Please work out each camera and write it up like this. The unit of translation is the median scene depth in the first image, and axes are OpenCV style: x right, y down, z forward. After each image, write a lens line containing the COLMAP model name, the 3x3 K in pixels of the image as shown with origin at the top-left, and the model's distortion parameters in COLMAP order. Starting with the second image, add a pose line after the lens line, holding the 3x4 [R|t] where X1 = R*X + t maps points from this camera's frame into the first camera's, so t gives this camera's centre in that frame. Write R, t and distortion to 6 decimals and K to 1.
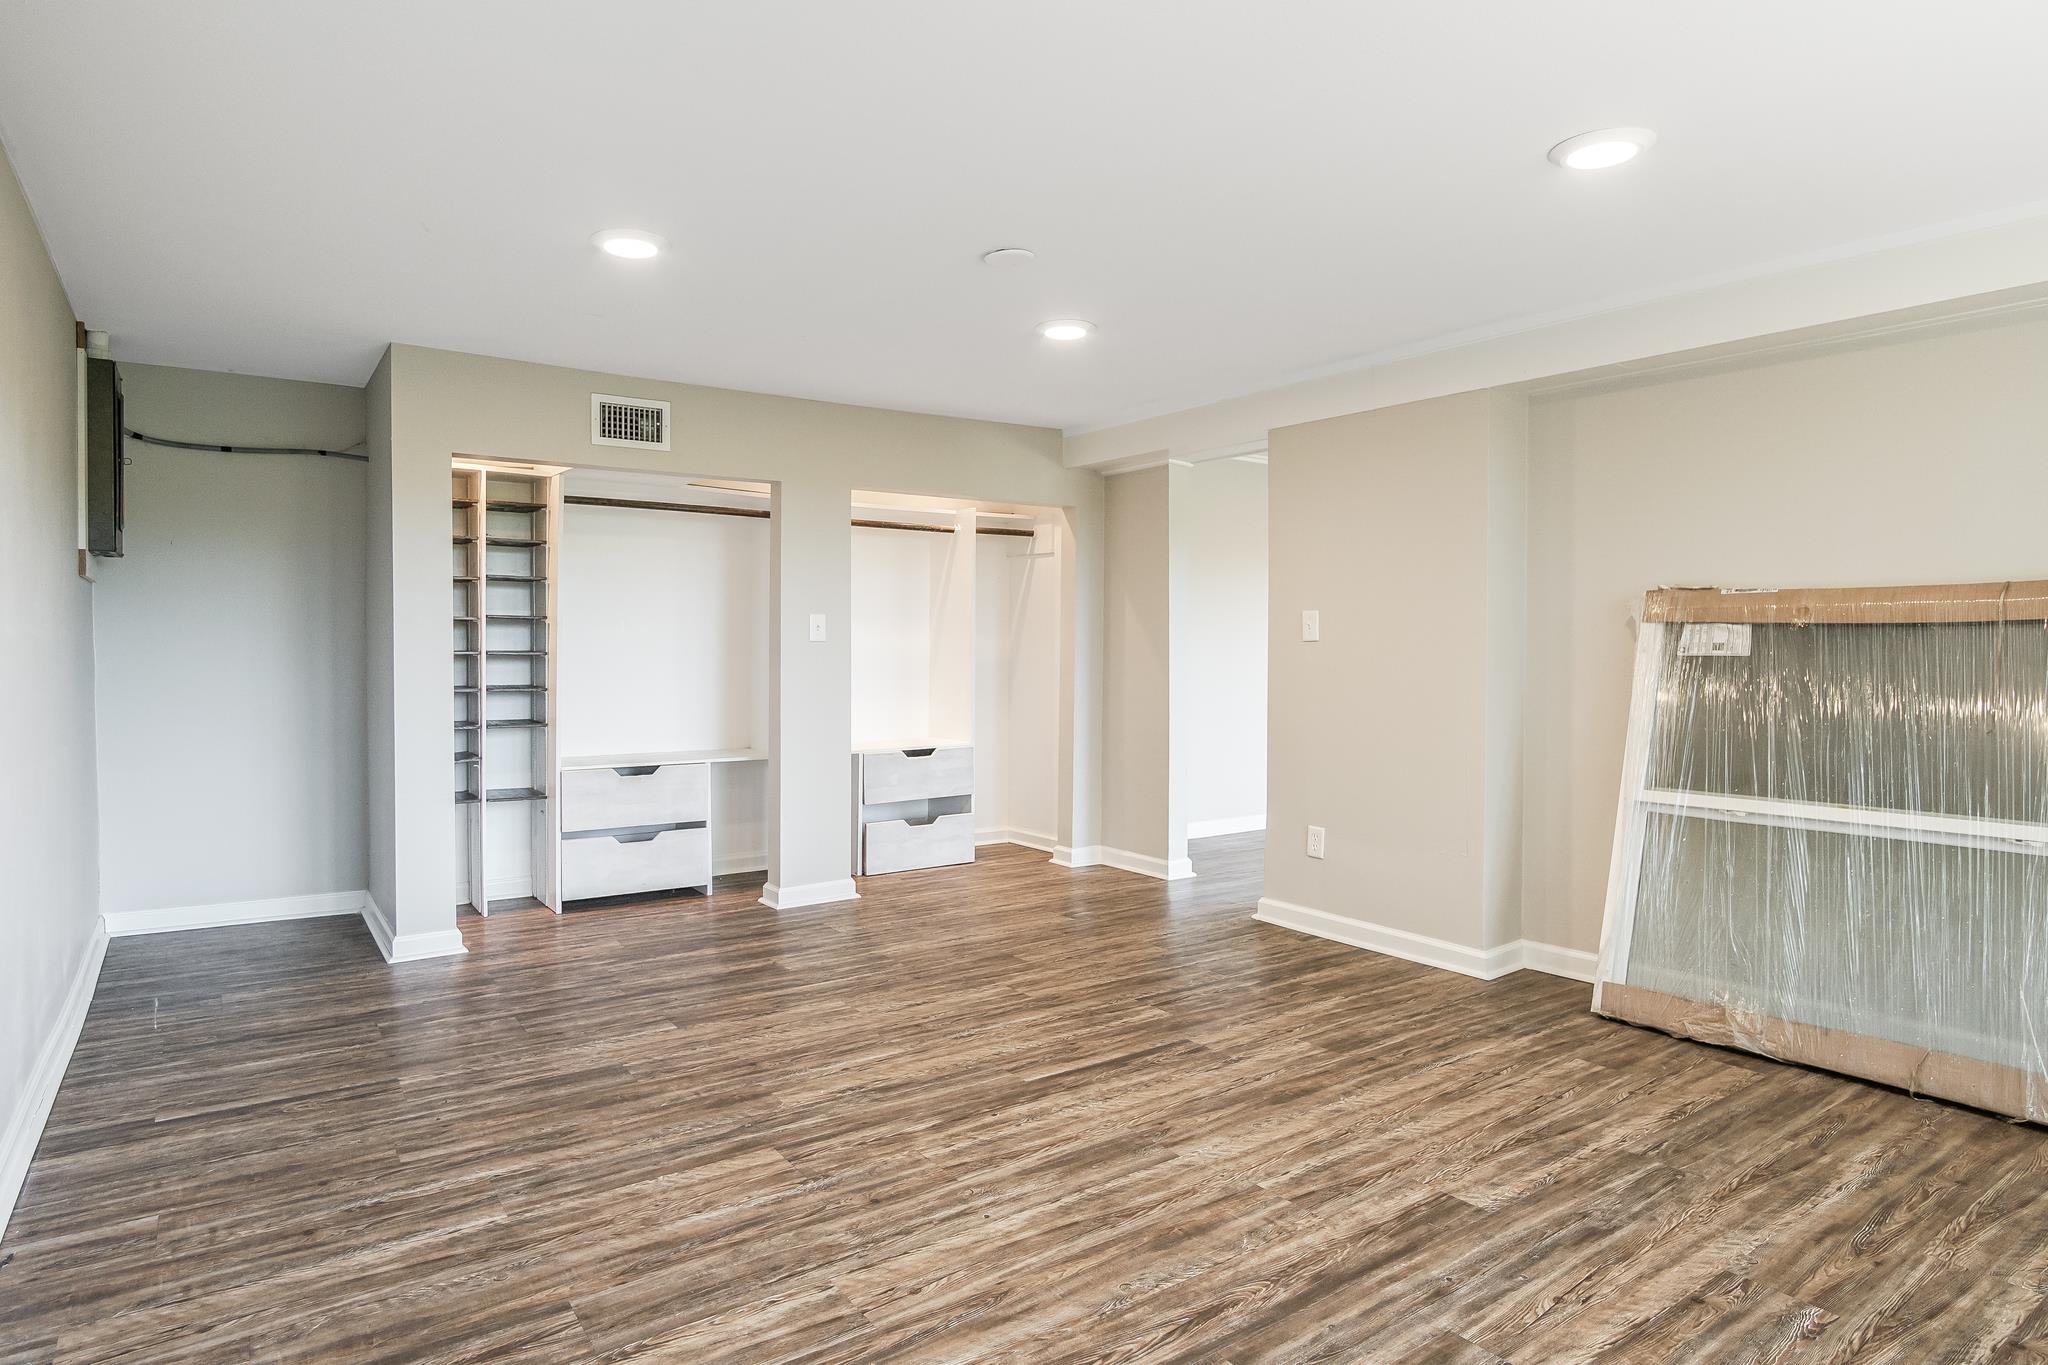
lens RADIAL K [[1142.0, 0, 1019.4], [0, 1142.0, 652.4], [0, 0, 1]] dist [-0.030027, 0.005804]
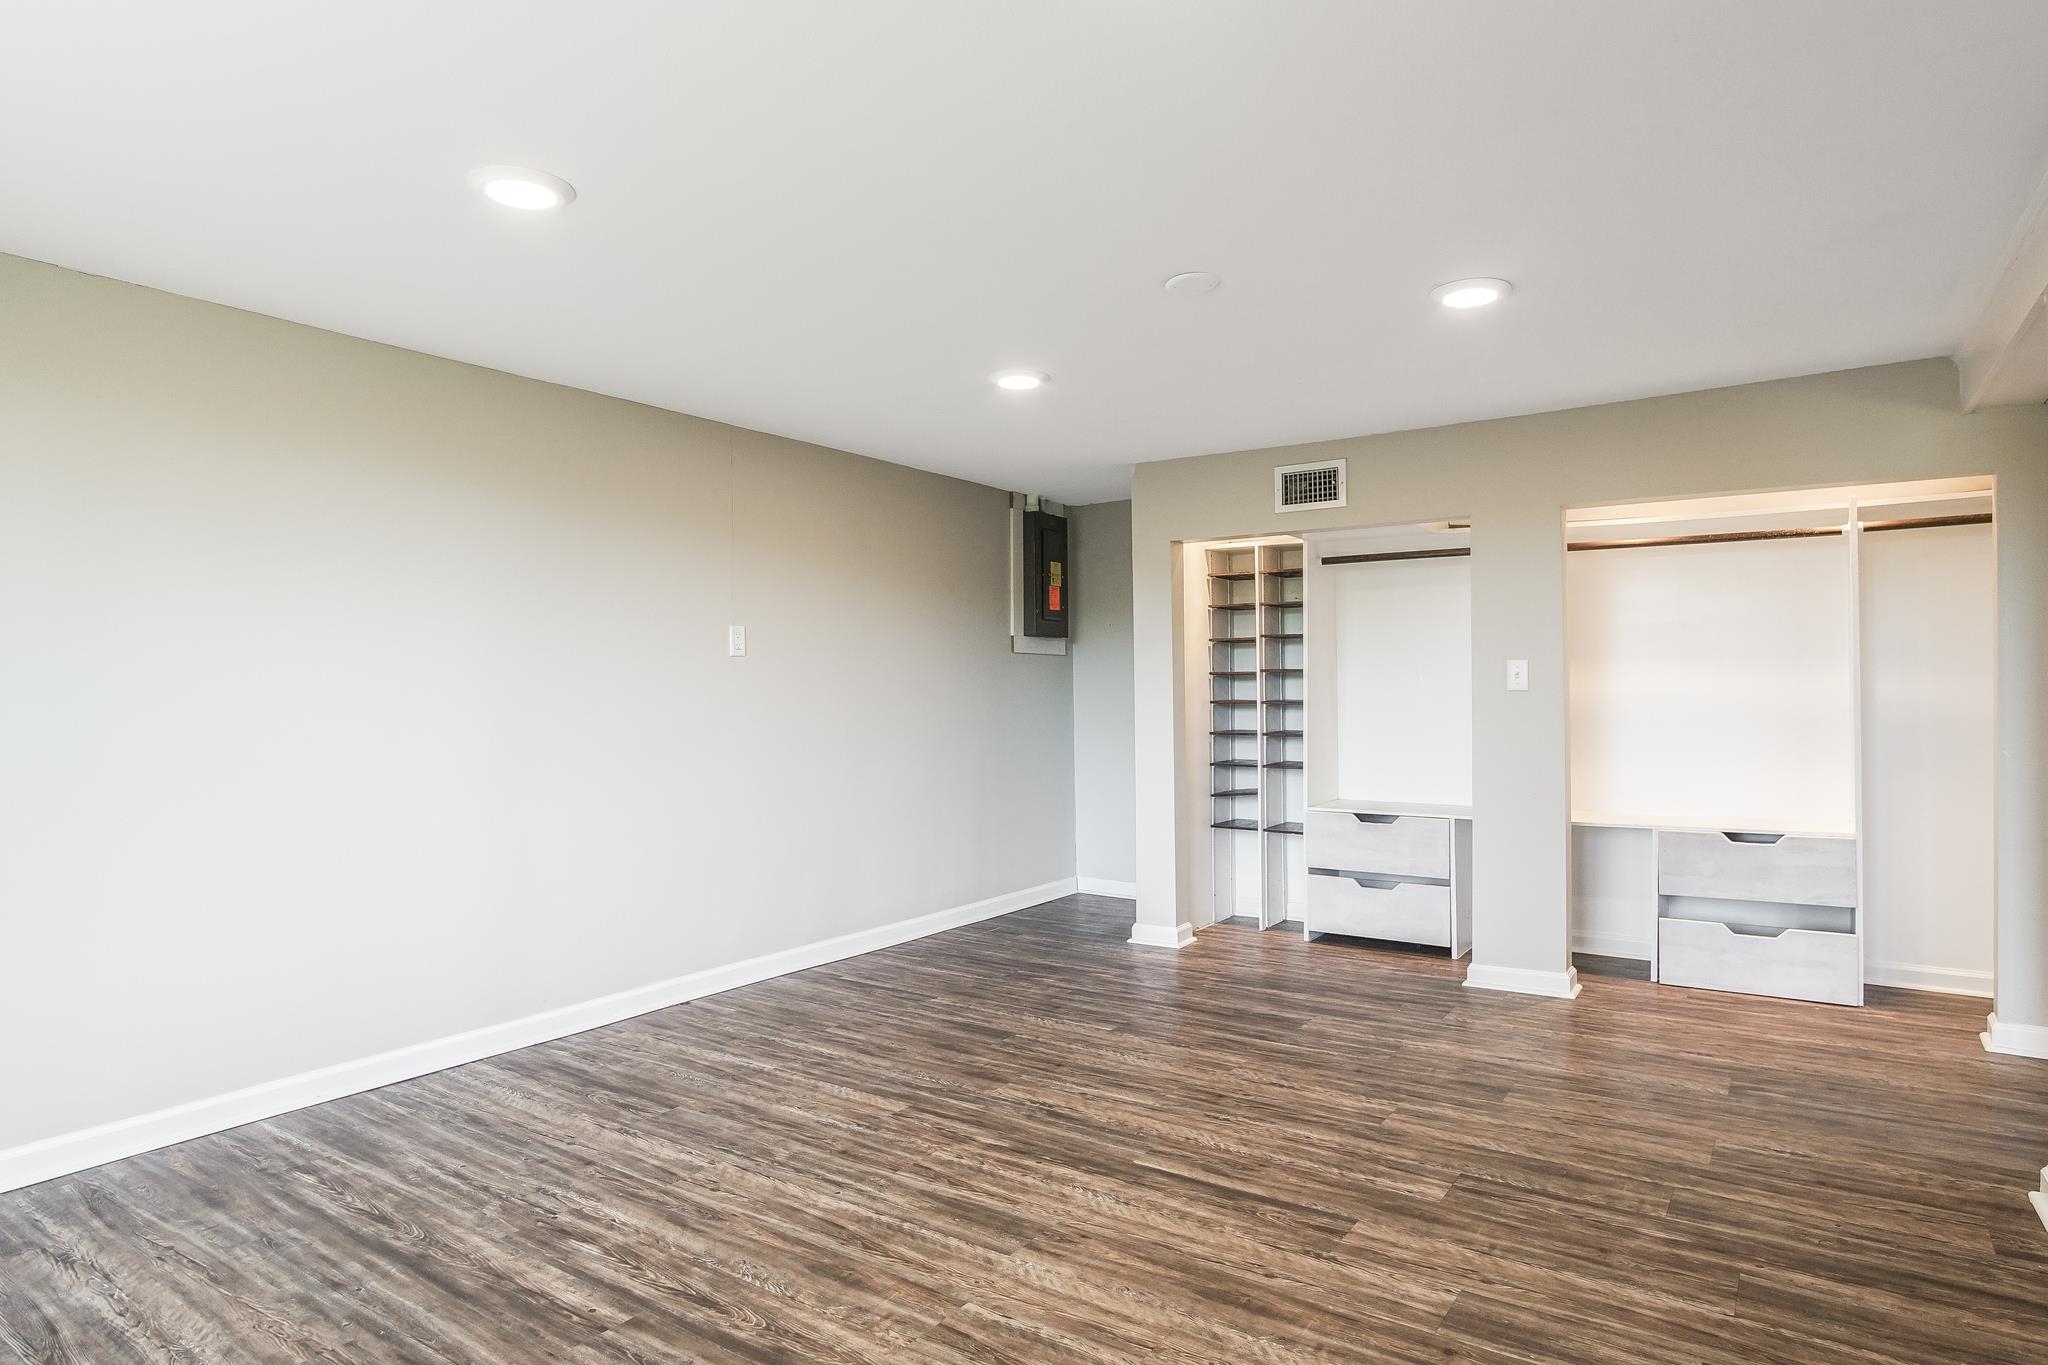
lens RADIAL K [[1142.0, 0, 1021.5], [0, 1142.0, 682.9], [0, 0, 1]] dist [-0.030027, 0.005804]
pose [[0.353102, -0.011246, -0.935517, 0.864026], [0.000287, 0.999929, -0.011912, -0.009445], [0.935585, 0.003938, 0.353081, 0.581511]]
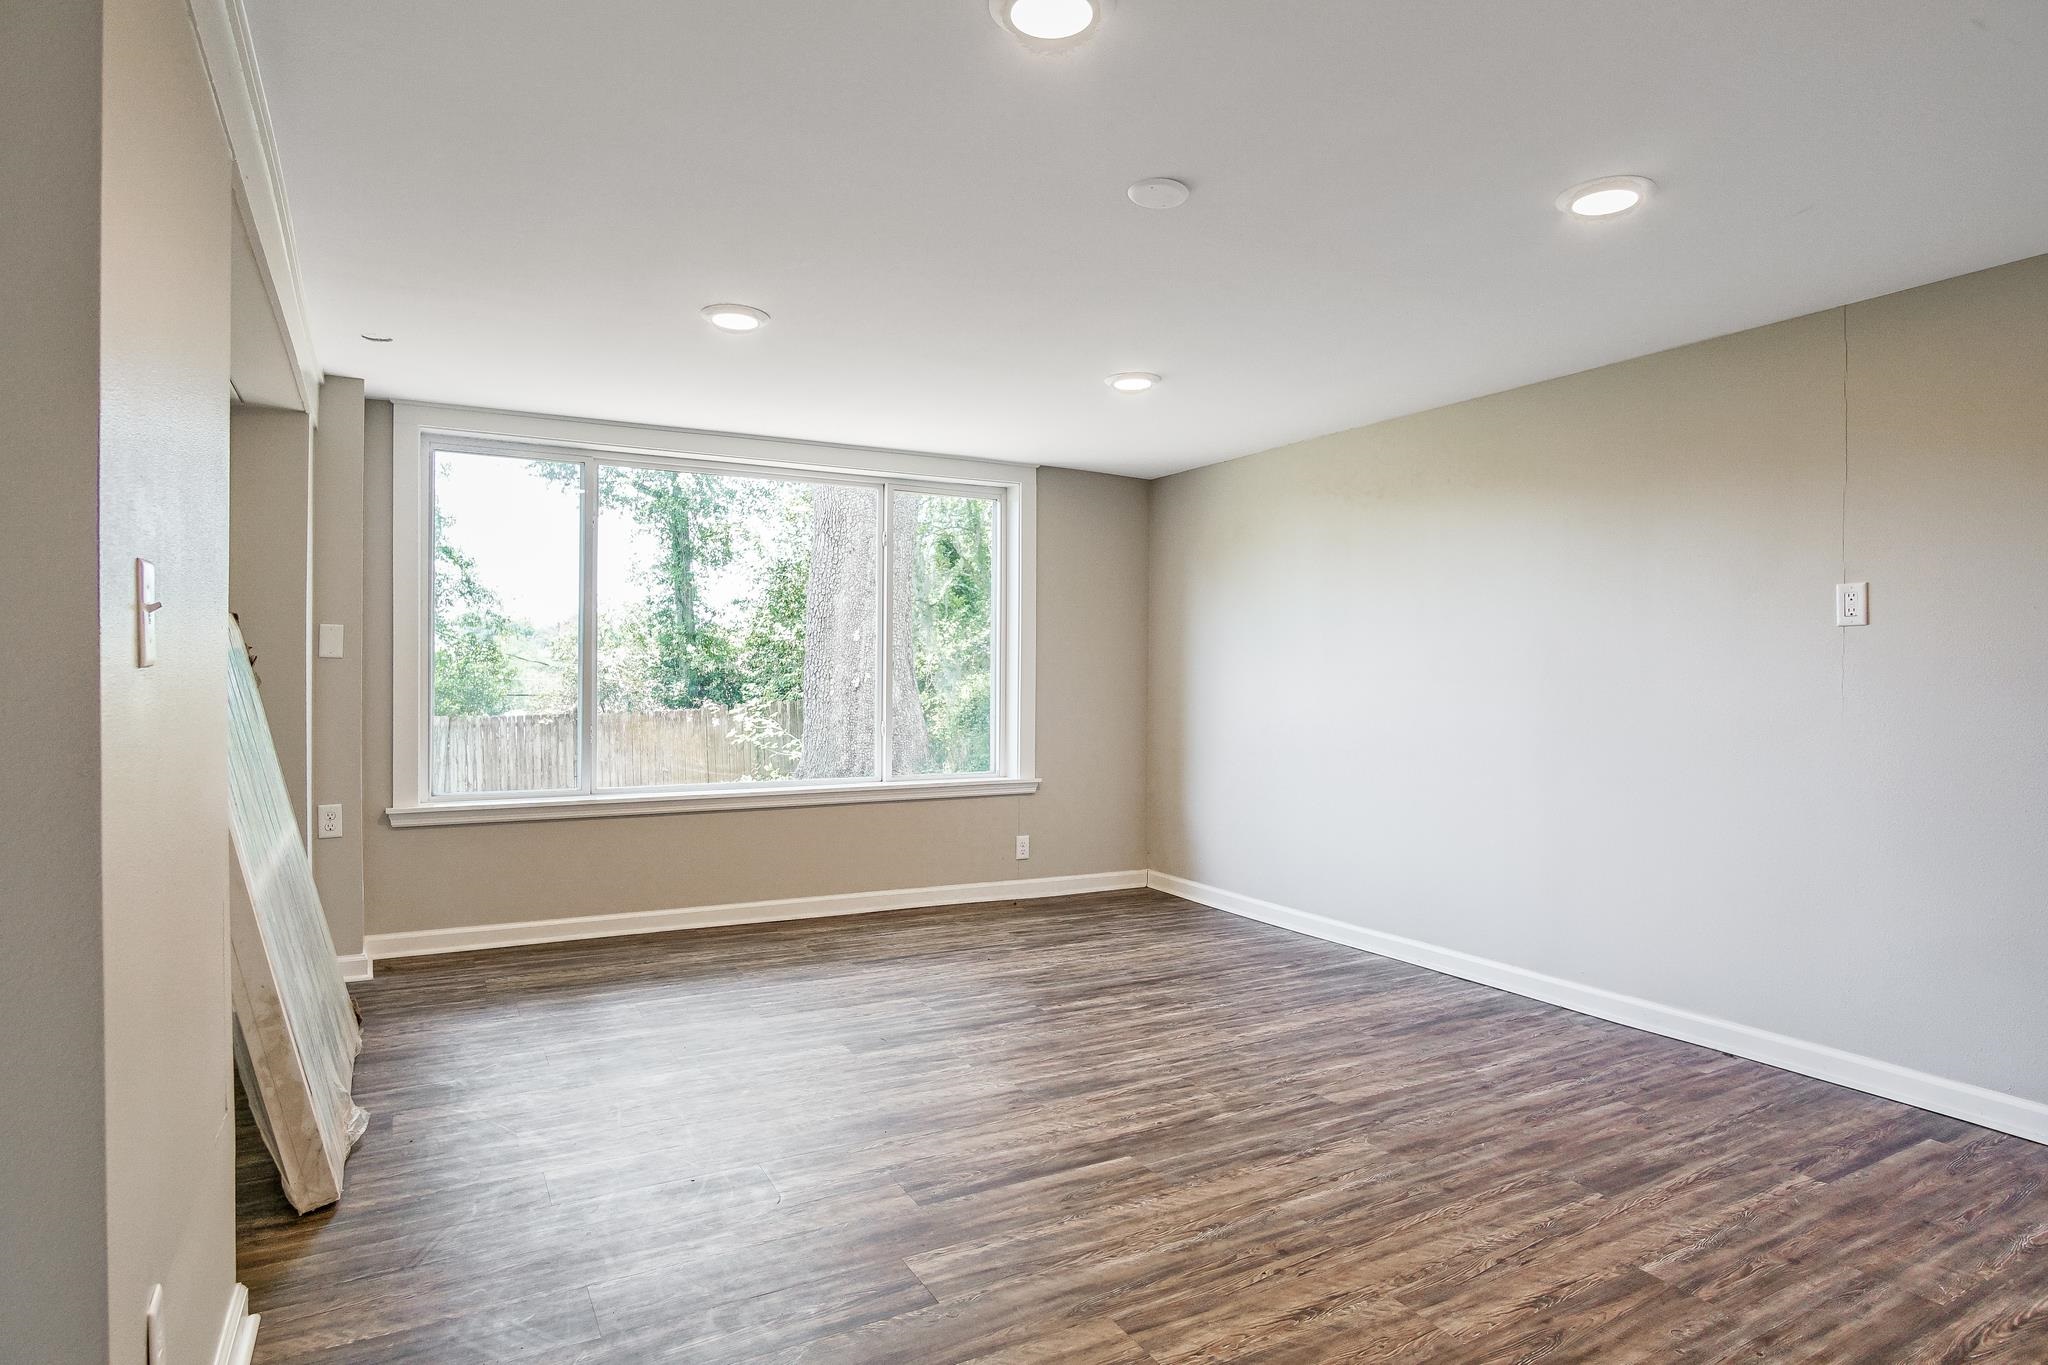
lens RADIAL K [[1142.0, 0, 1028.1], [0, 1142.0, 678.7], [0, 0, 1]] dist [-0.030027, 0.005804]
pose [[-0.995089, -0.008704, 0.098597, 0.000059], [-0.007634, 0.999908, 0.011220, -0.031824], [-0.098685, 0.010412, -0.995064, 1.956305]]
